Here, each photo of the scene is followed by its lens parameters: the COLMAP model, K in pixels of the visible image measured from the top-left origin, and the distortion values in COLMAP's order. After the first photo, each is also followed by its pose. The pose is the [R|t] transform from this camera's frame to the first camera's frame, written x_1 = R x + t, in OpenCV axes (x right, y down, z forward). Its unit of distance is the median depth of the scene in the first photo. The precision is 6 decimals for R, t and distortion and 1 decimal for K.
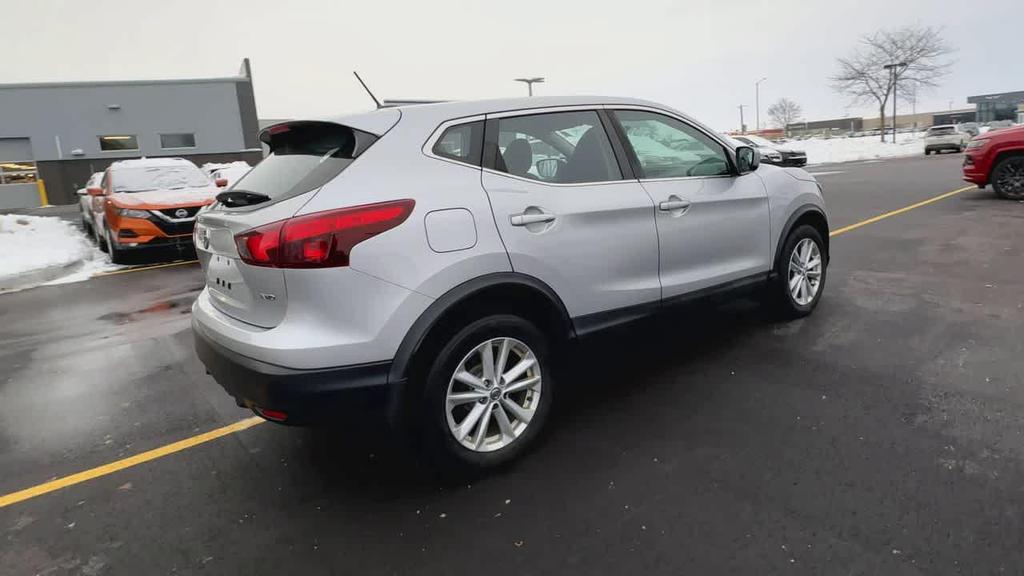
lens RADIAL K [[616.2, 0, 592.4], [0, 616.2, 269.3], [0, 0, 1]] dist [0.000240, 0.000696]
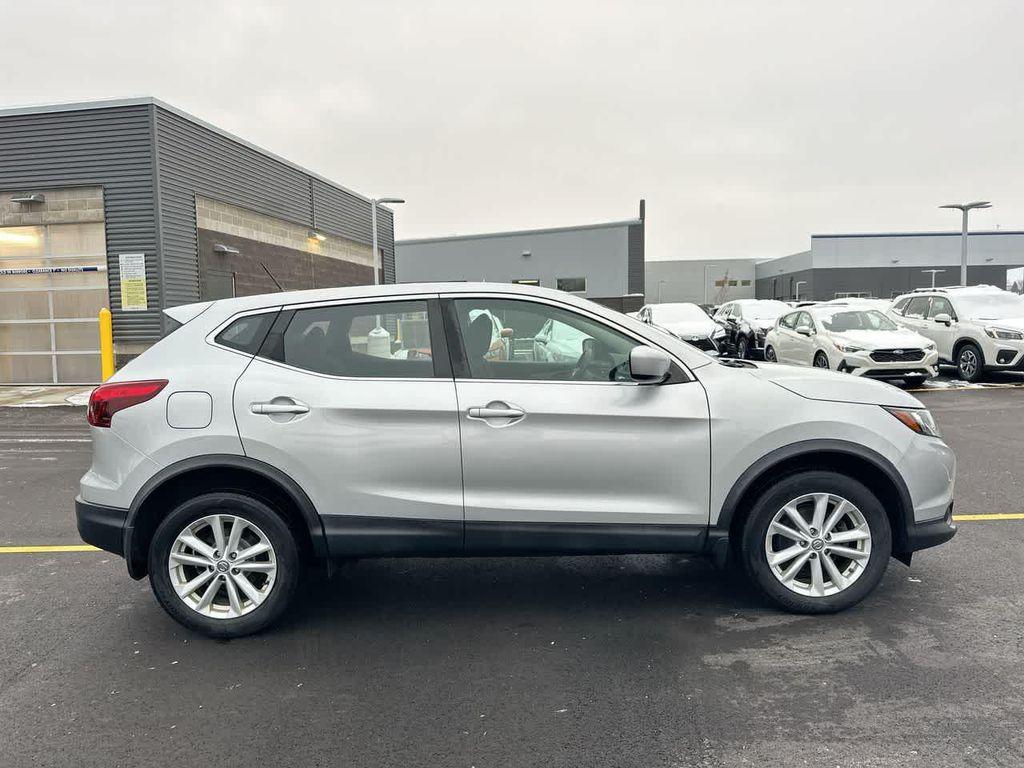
lens RADIAL K [[728.1, 0, 507.0], [0, 728.1, 384.1], [0, 0, 1]] dist [0.094538, -0.117889]
pose [[0.718176, 0.107823, -0.687457, 0.844773], [-0.151642, 0.988430, -0.003390, -0.146379], [0.679138, 0.106682, 0.726217, 0.299538]]
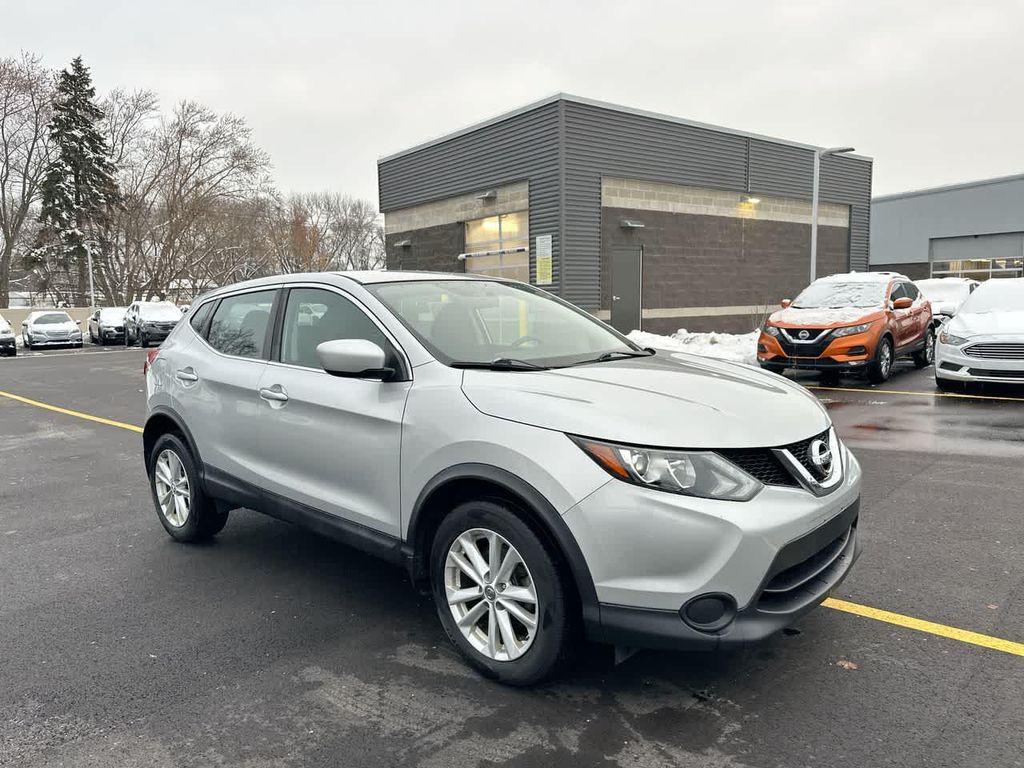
lens RADIAL K [[728.1, 0, 507.0], [0, 728.1, 384.1], [0, 0, 1]] dist [0.094538, -0.117889]
pose [[0.037453, 0.178443, -0.983237, 1.241082], [-0.163030, 0.971836, 0.170164, -0.366866], [0.985910, 0.153924, 0.065490, 1.294218]]
